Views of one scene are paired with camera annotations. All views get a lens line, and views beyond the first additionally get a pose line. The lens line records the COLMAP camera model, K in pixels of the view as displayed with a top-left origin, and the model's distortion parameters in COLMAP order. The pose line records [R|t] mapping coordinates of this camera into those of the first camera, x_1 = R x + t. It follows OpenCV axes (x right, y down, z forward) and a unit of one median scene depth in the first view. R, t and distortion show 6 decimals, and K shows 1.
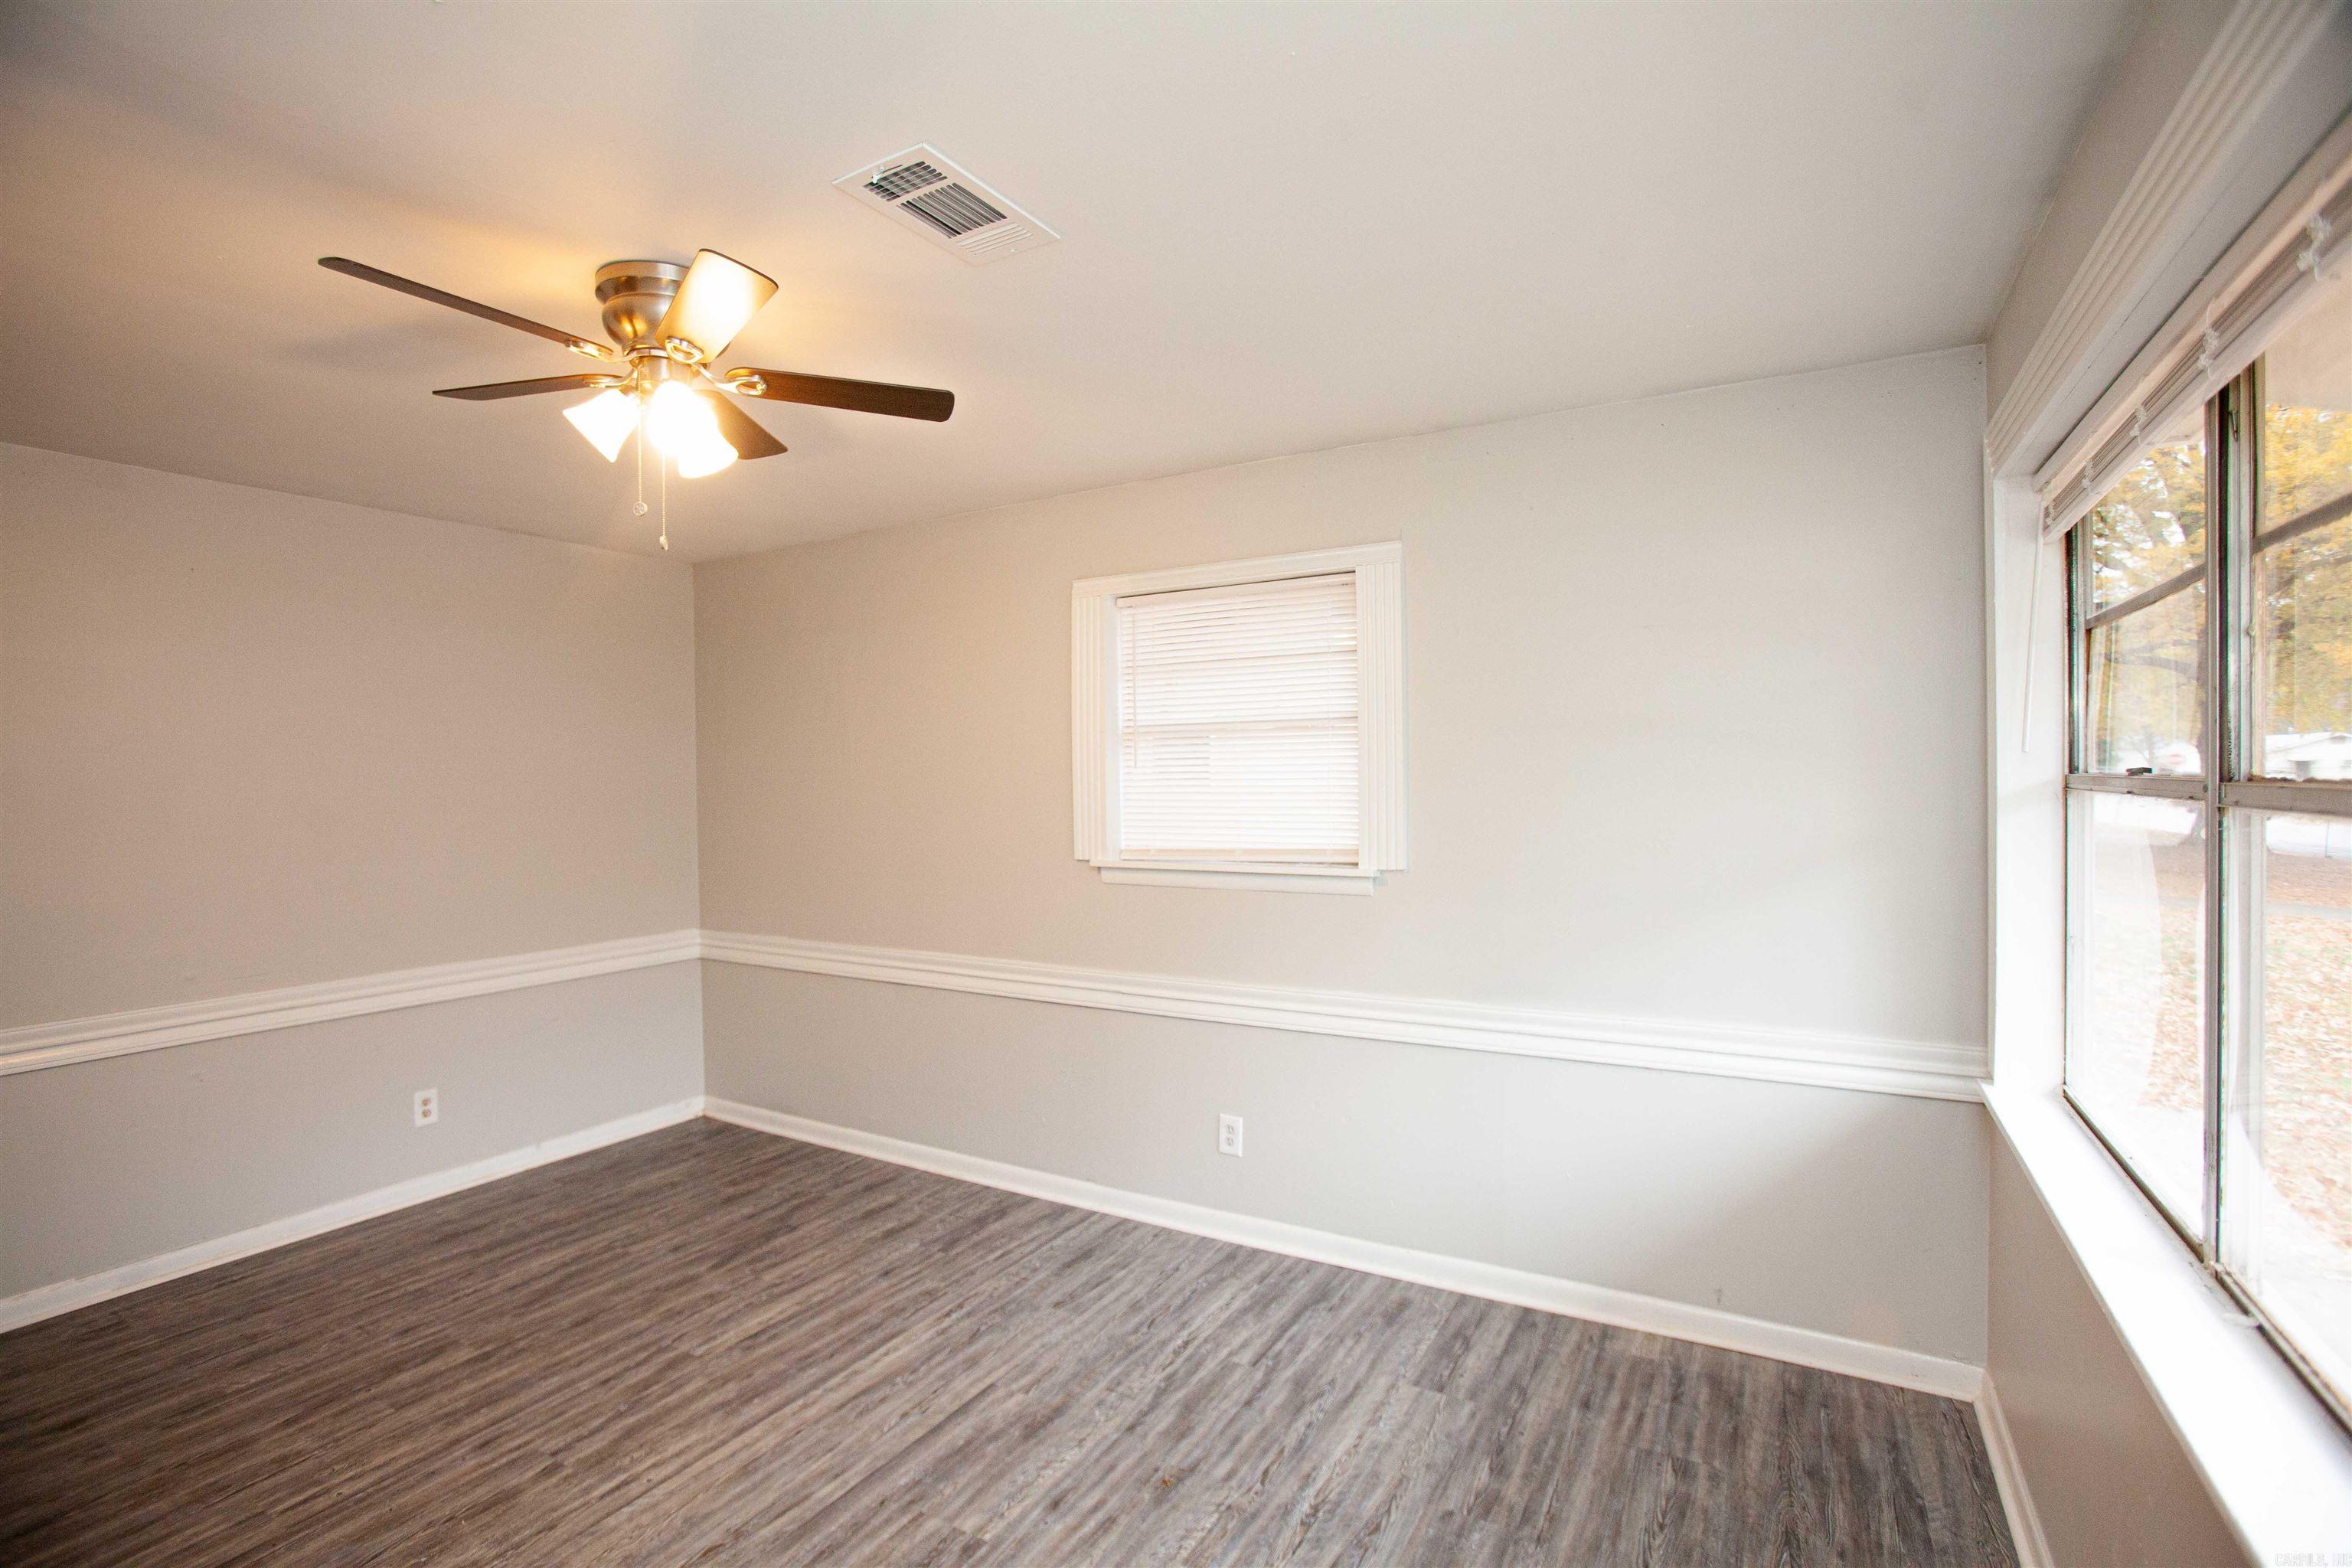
lens RADIAL K [[1106.5, 0, 1168.3], [0, 1106.5, 788.8], [0, 0, 1]] dist [-0.081983, 0.031981]
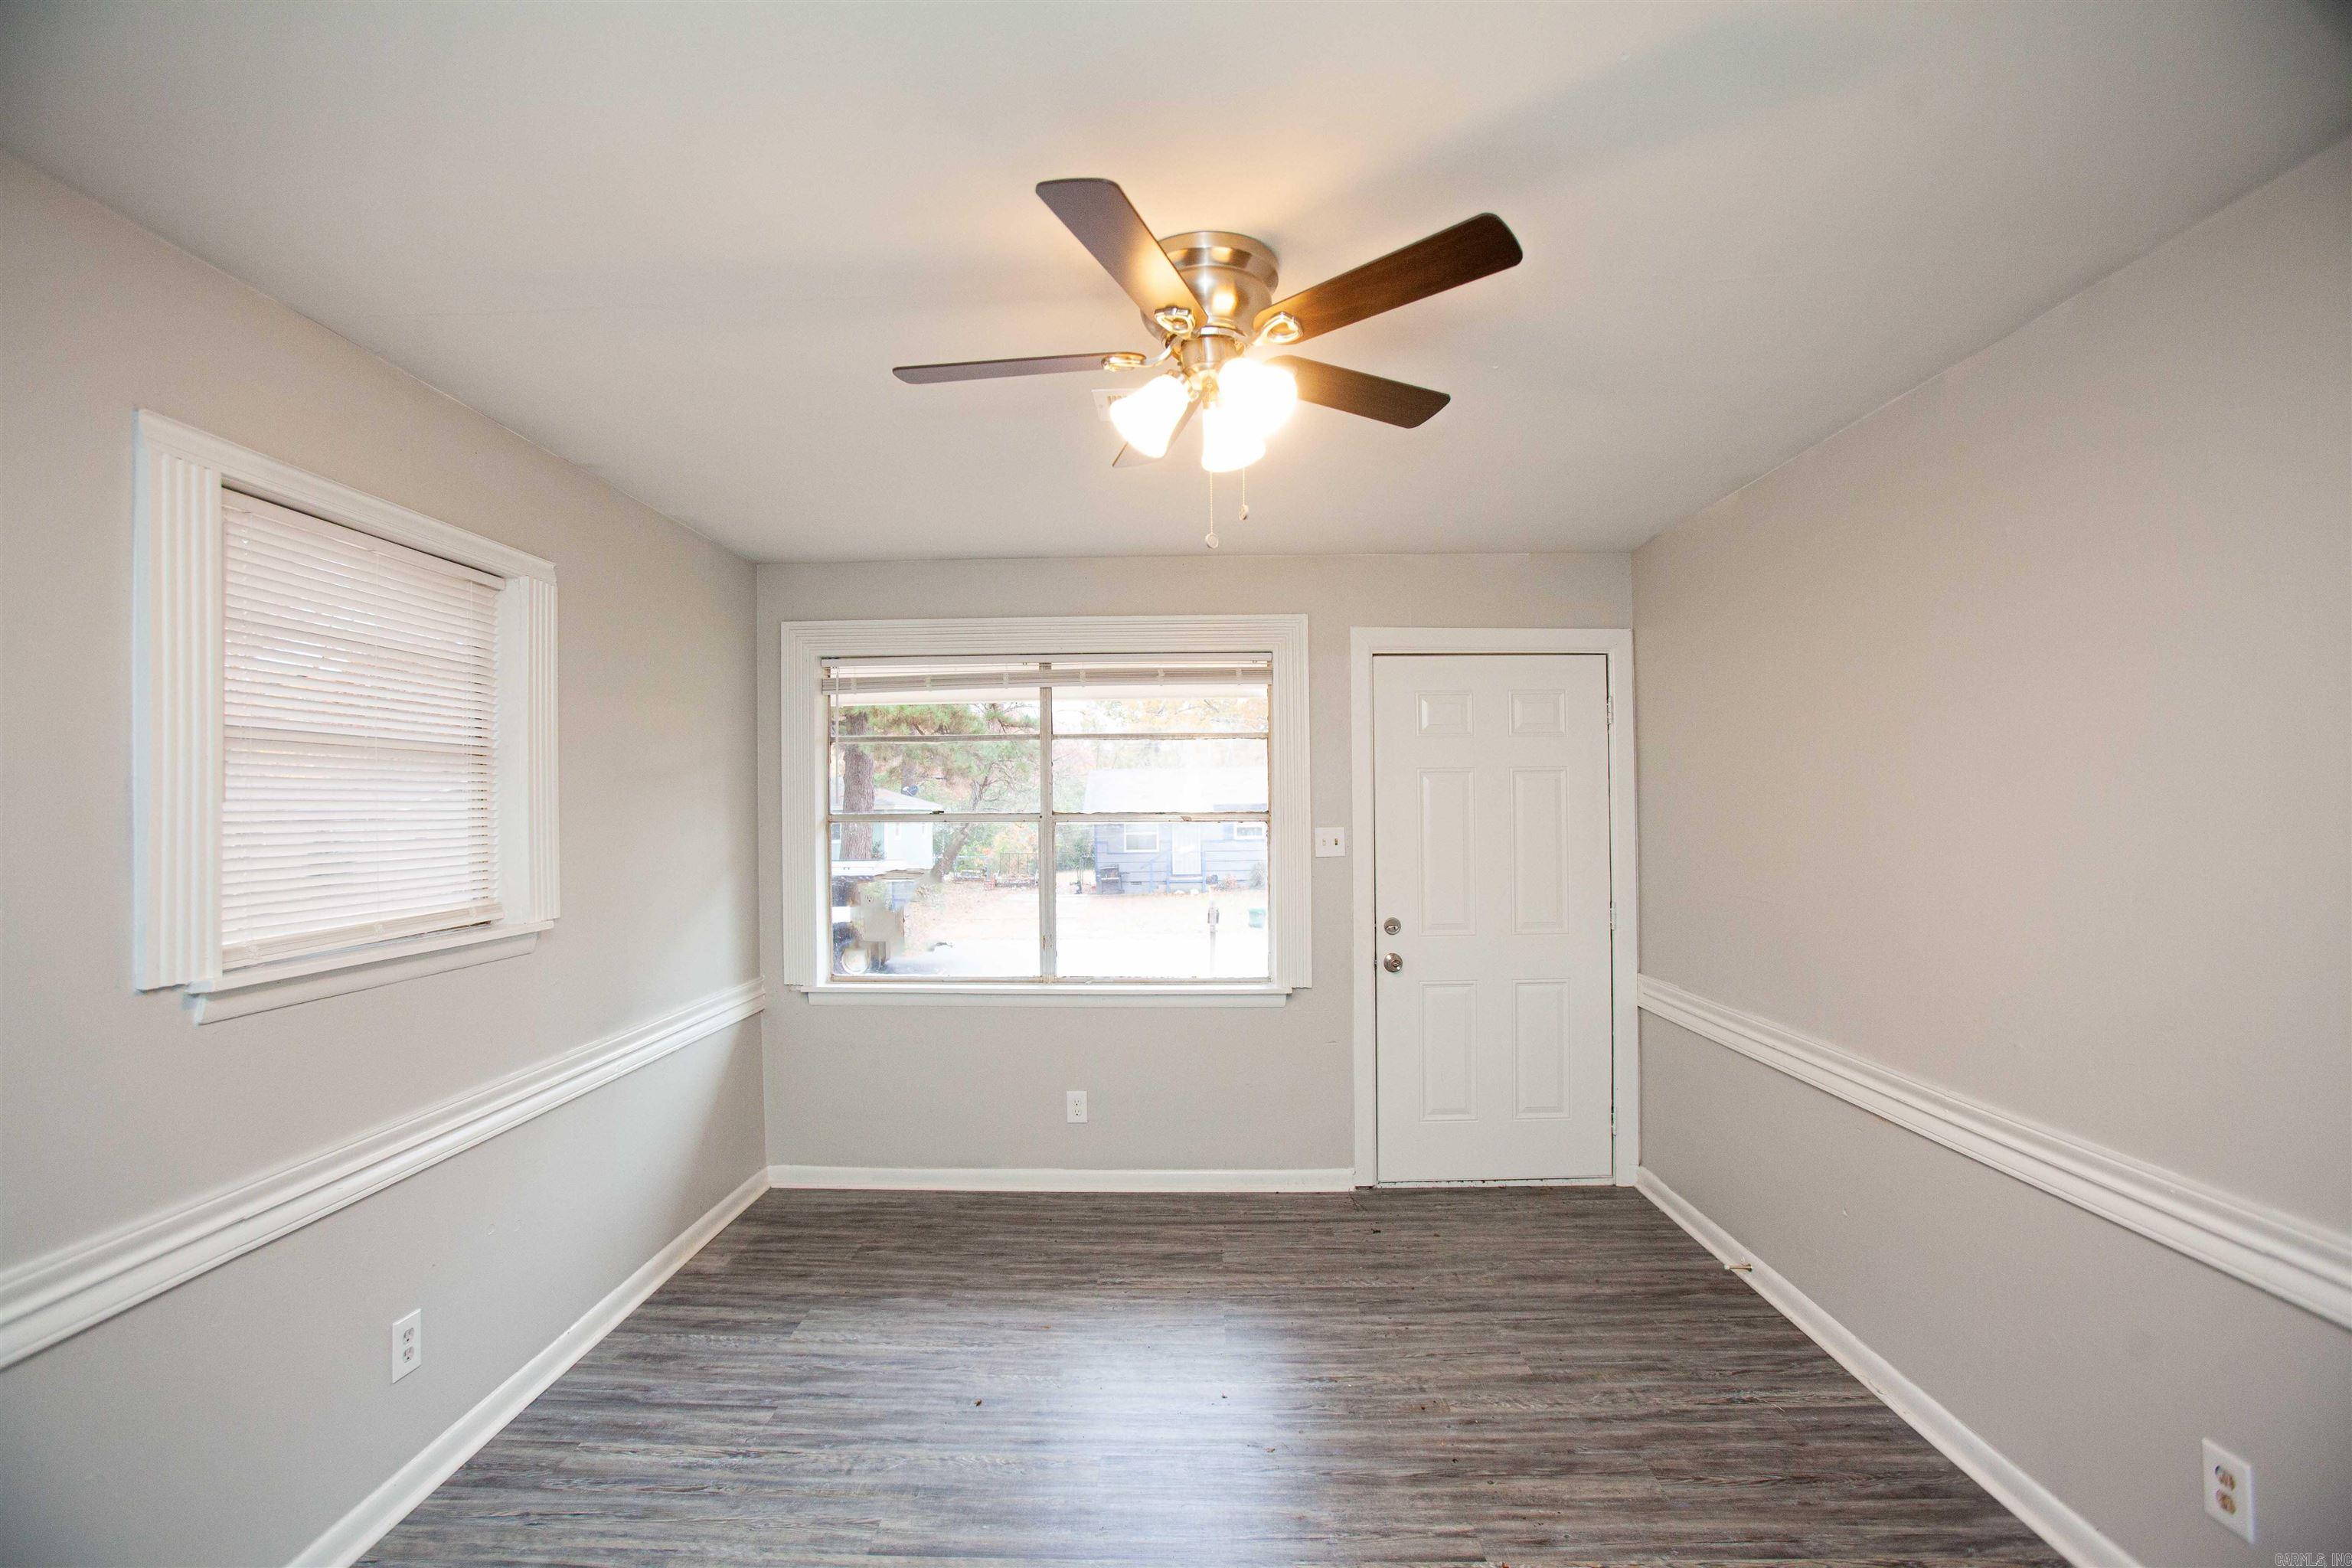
lens RADIAL K [[1106.5, 0, 1168.3], [0, 1106.5, 788.8], [0, 0, 1]] dist [-0.081983, 0.031981]
pose [[-0.497412, 0.028157, 0.867058, -0.966085], [0.023475, 0.999544, -0.018992, -0.007026], [-0.867197, 0.010907, -0.497846, 1.167547]]
